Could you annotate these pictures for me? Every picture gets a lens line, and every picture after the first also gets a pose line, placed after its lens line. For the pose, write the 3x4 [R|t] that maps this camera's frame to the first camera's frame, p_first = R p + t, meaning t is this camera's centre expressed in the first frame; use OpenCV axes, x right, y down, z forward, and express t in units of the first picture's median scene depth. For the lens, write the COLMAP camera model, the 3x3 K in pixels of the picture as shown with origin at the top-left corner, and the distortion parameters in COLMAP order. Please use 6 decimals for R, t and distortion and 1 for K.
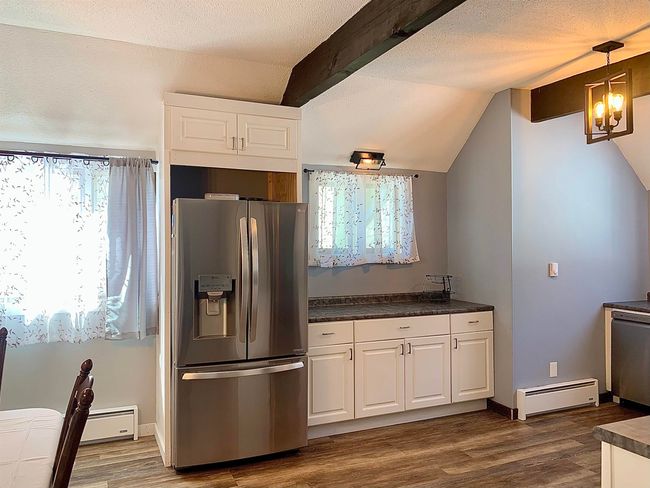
lens RADIAL K [[512.4, 0, 319.5], [0, 512.4, 234.9], [0, 0, 1]] dist [0.088209, -0.118238]
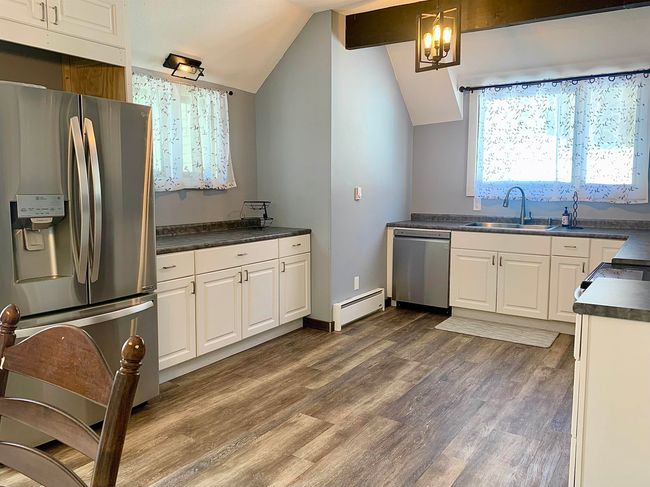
lens RADIAL K [[512.4, 0, 319.5], [0, 512.4, 234.4], [0, 0, 1]] dist [0.088209, -0.118238]
pose [[0.848530, -0.047787, 0.526985, -0.201746], [-0.012202, 0.993882, 0.109771, 0.037687], [-0.529006, -0.099574, 0.842756, 0.135896]]
